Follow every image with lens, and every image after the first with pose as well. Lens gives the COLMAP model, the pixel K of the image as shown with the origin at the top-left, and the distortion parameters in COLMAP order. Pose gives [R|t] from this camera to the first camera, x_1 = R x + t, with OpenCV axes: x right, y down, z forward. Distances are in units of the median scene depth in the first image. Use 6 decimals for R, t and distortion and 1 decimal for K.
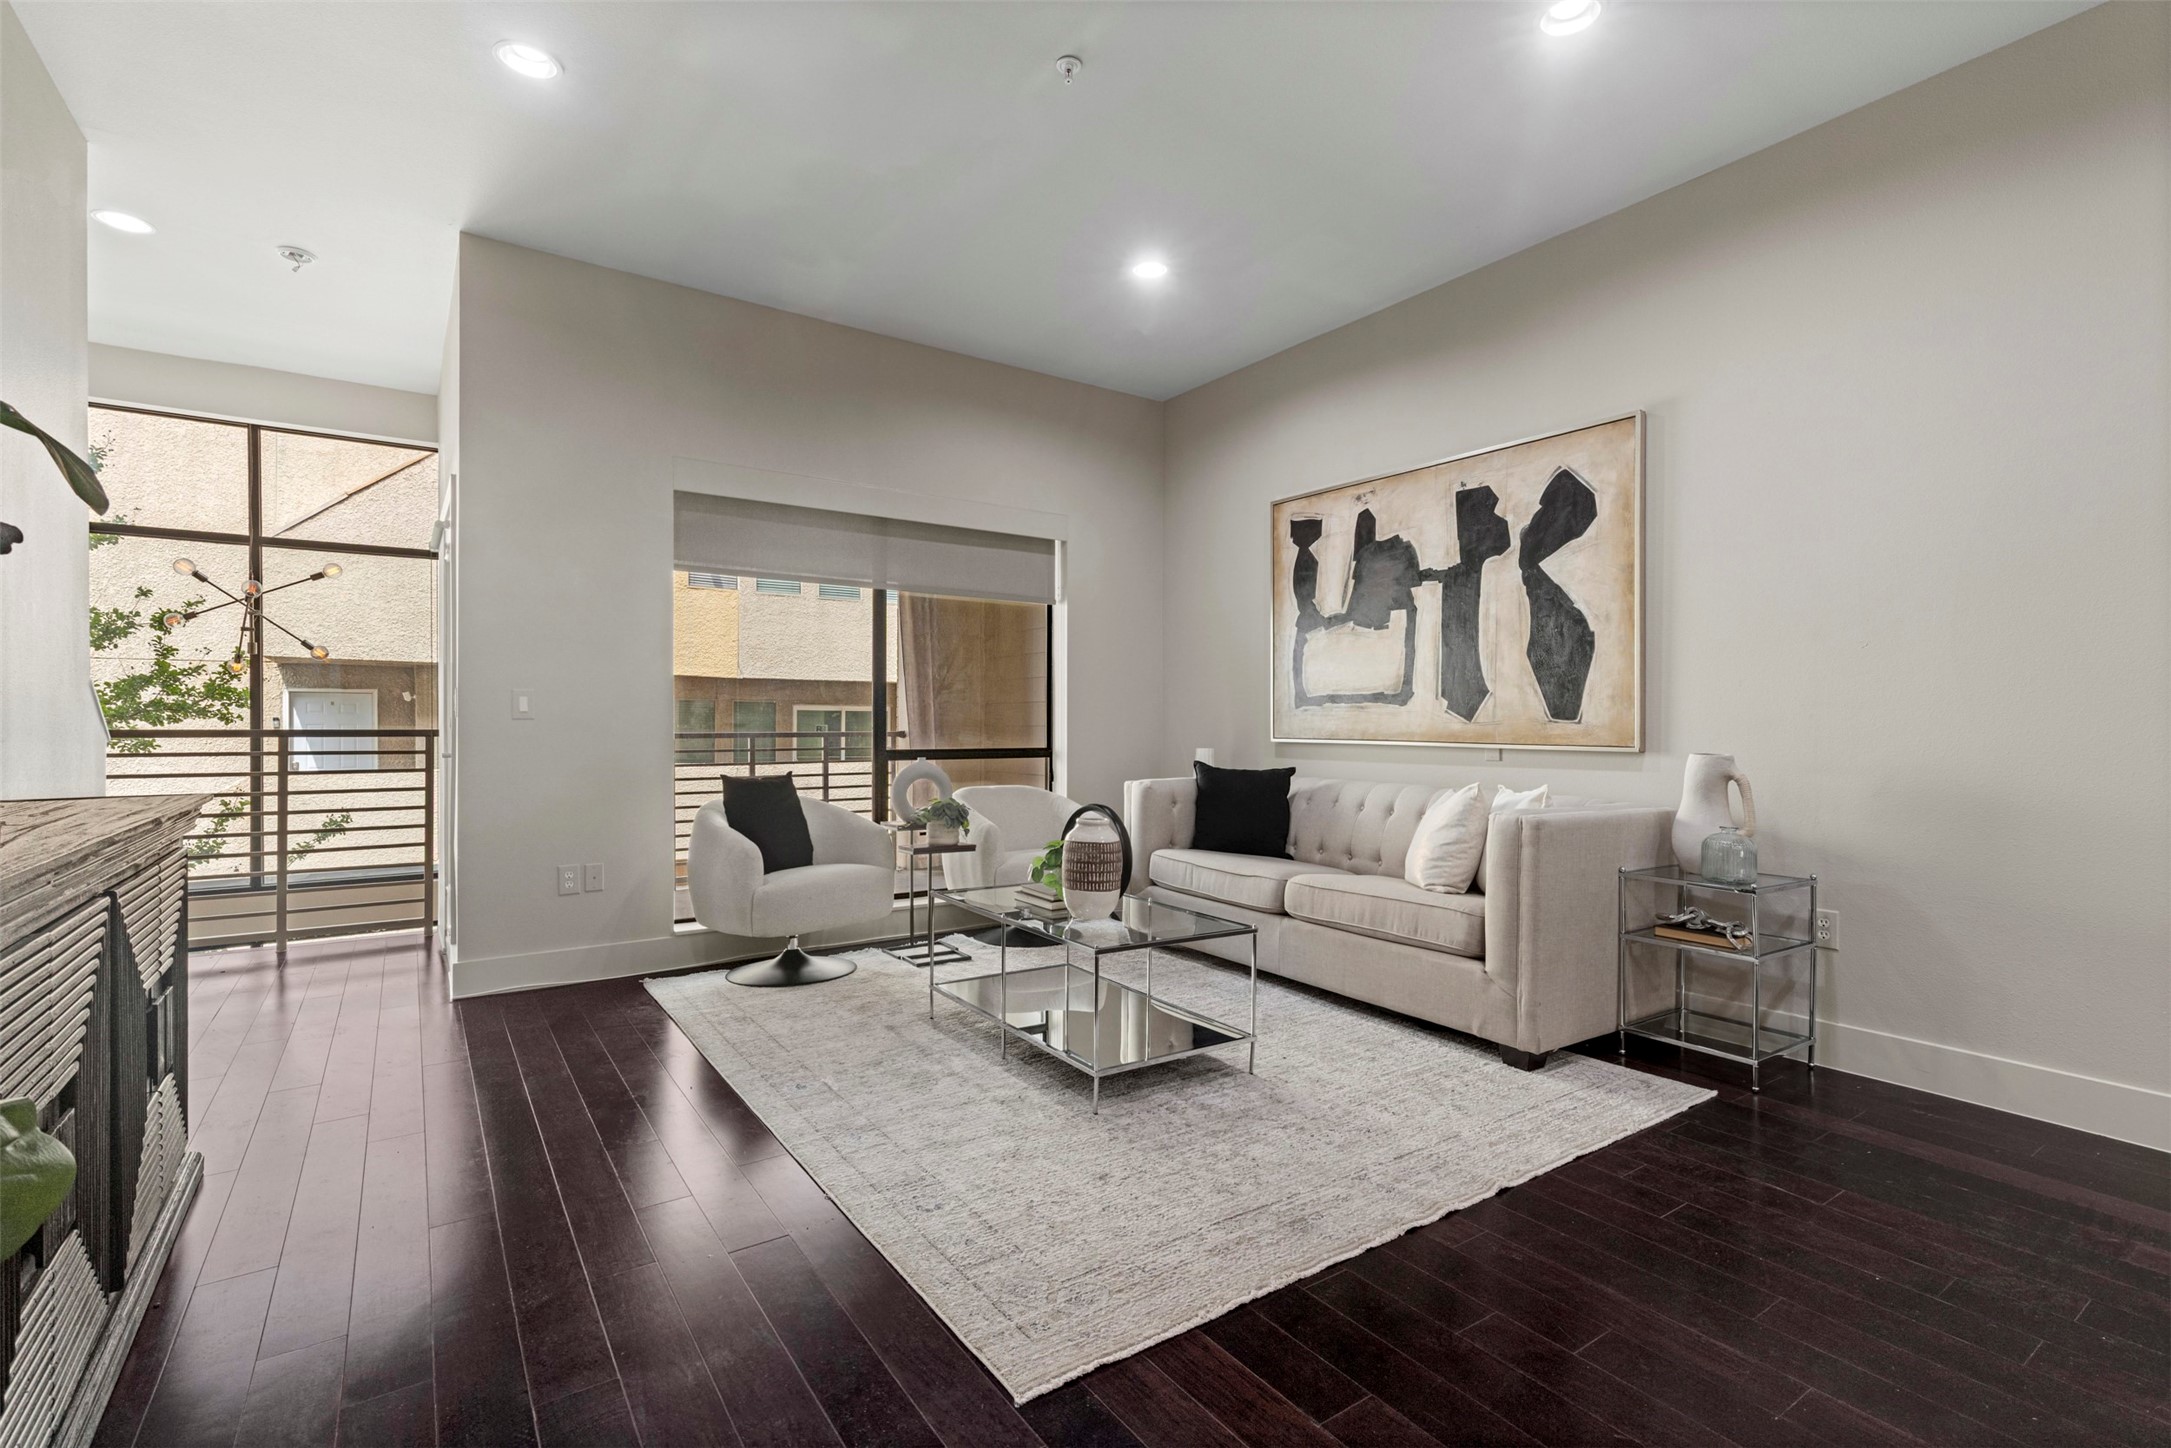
lens RADIAL K [[987.0, 0, 1079.6], [0, 987.0, 720.6], [0, 0, 1]] dist [0.005164, -0.000107]
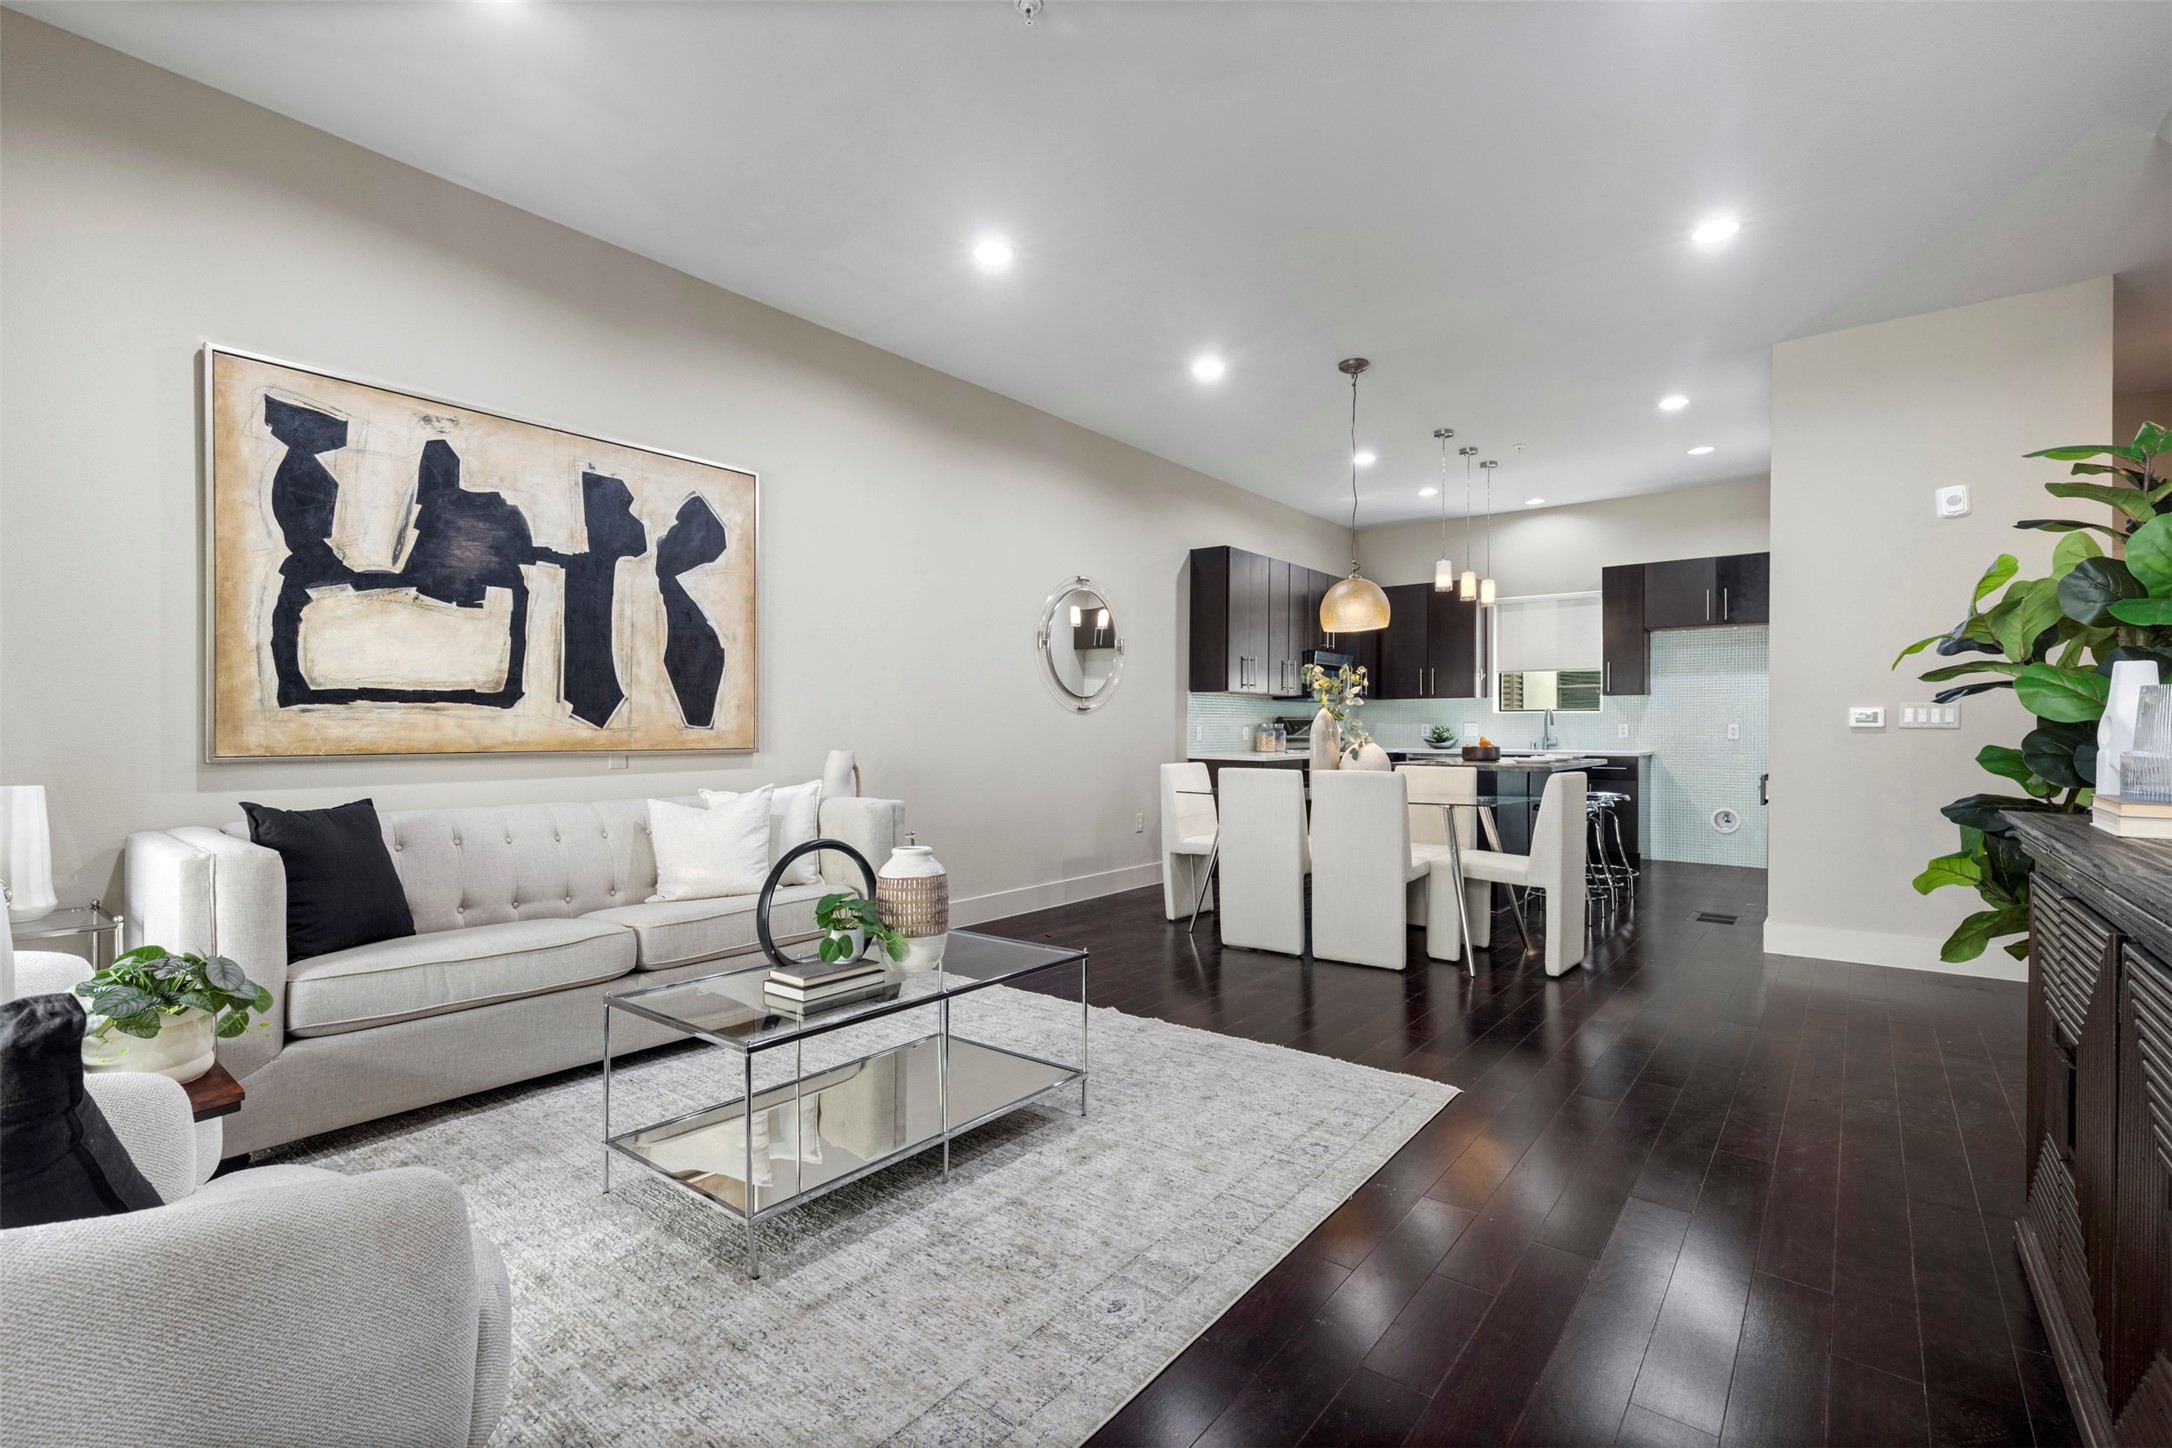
lens RADIAL K [[983.5, 0, 1081.3], [0, 983.5, 725.3], [0, 0, 1]] dist [0.005719, -0.000052]
pose [[-0.299481, -0.003824, 0.954095, -0.607509], [-0.004636, 0.999986, 0.002553, -0.005647], [-0.954091, -0.003659, -0.299495, 0.833790]]
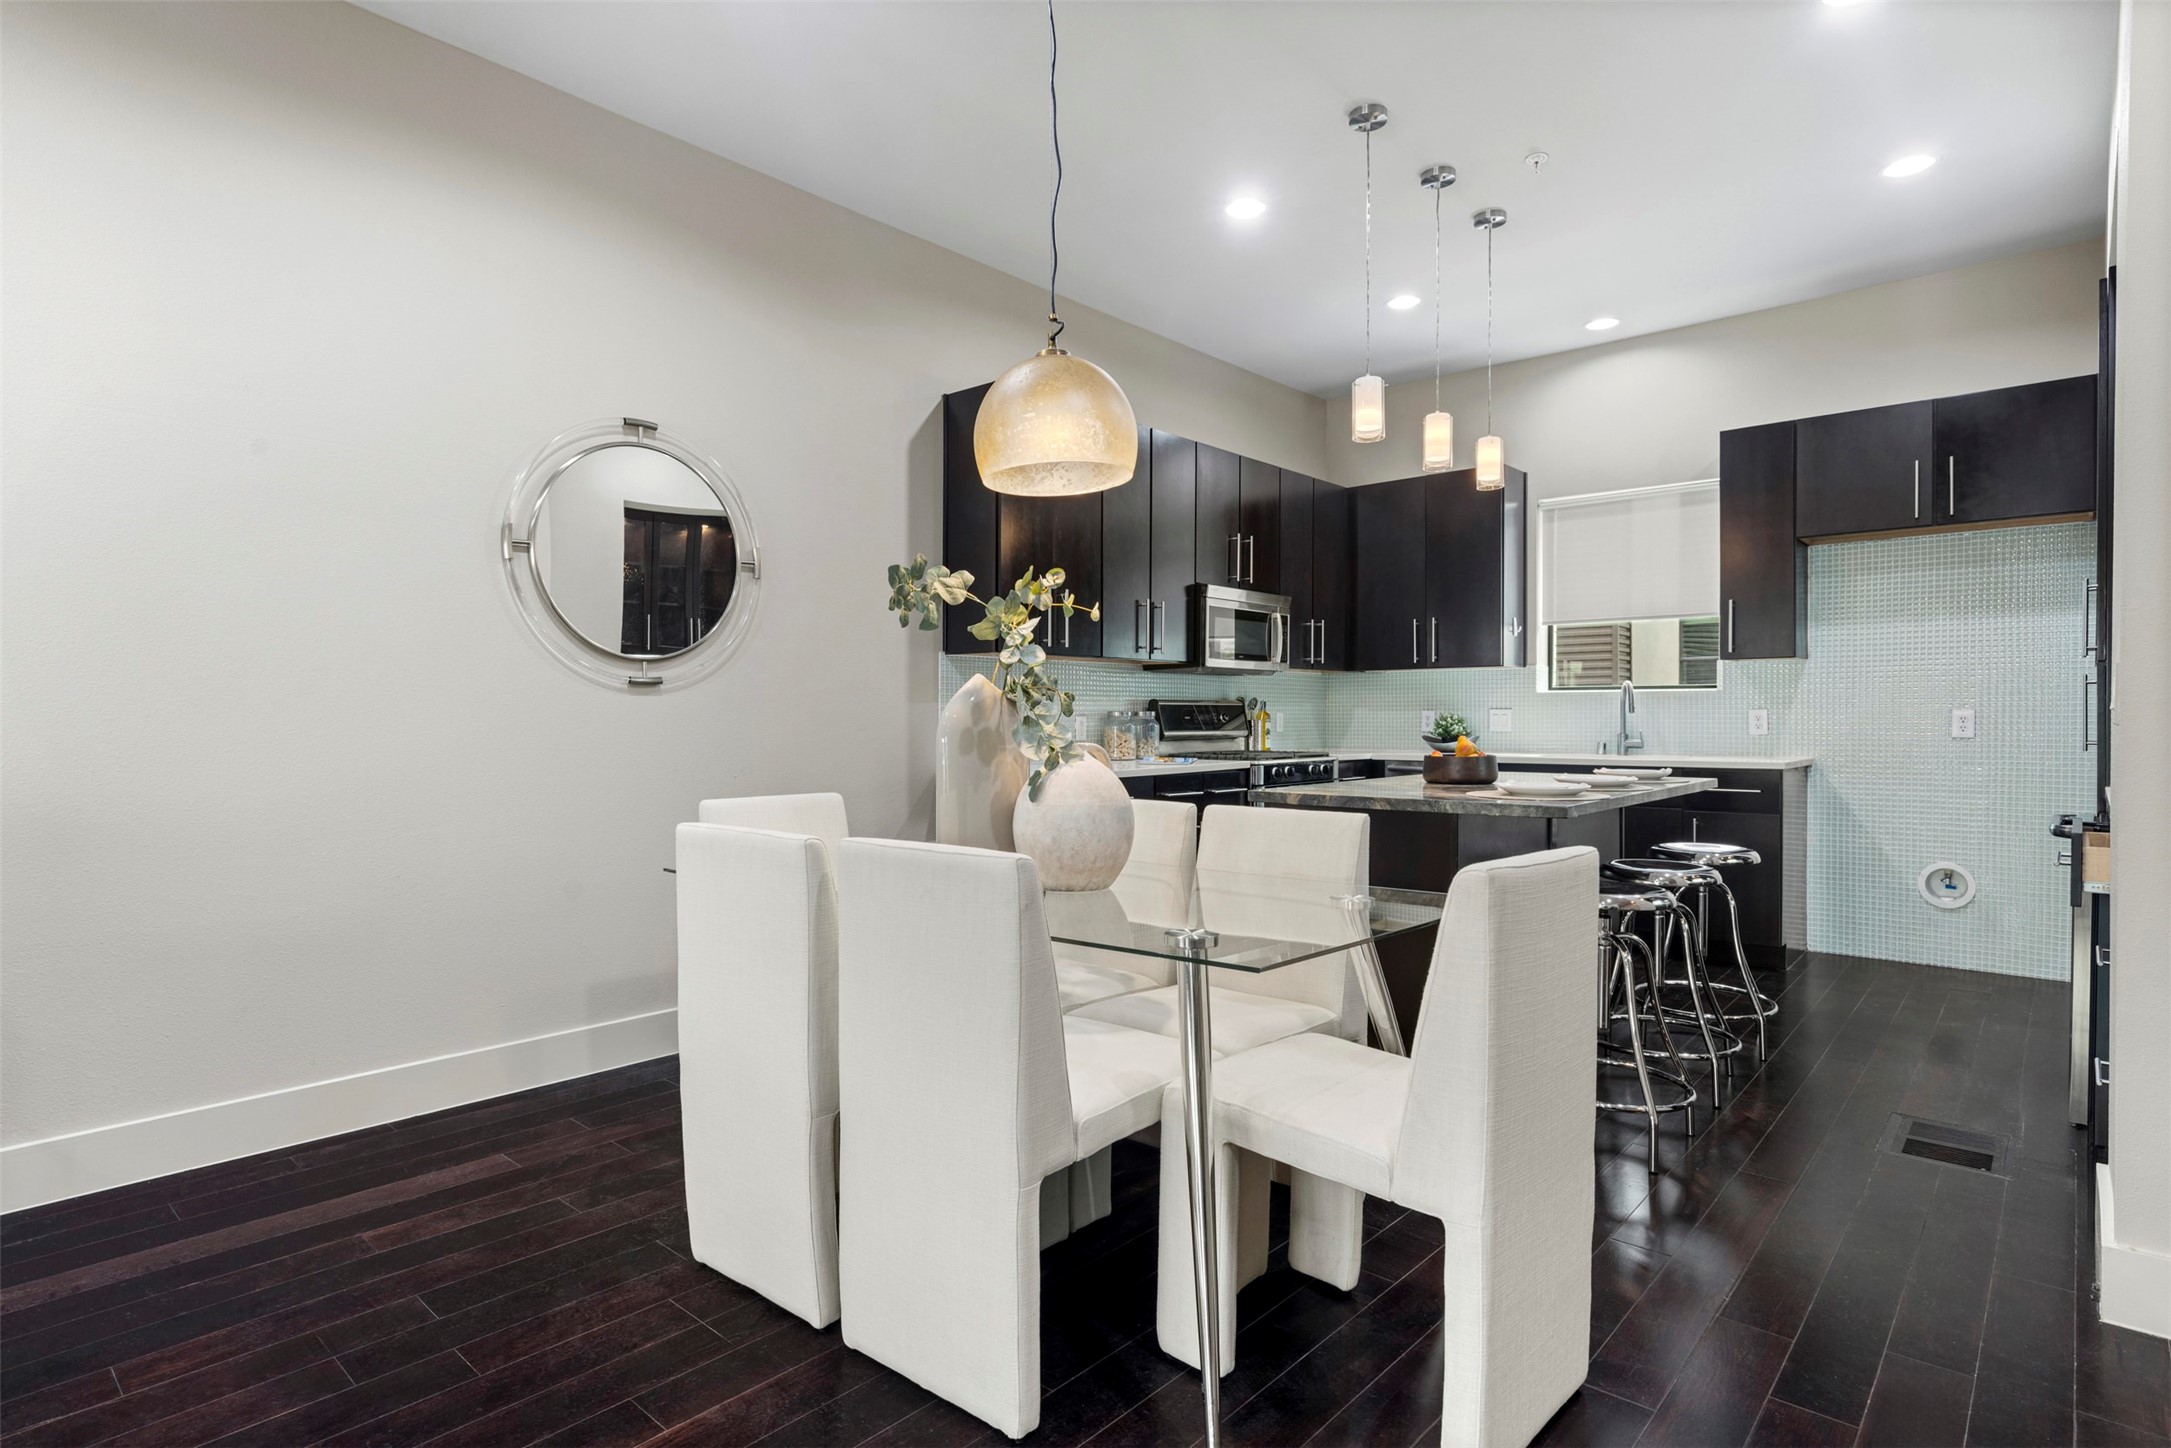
lens RADIAL K [[1129.2, 0, 1085.5], [0, 1129.2, 724.0], [0, 0, 1]] dist [0.003452, 0.000081]
pose [[-0.249779, -0.012295, 0.968225, -0.115996], [-0.003045, 0.999924, 0.011912, -0.005991], [-0.968298, 0.000027, -0.249798, 0.283096]]
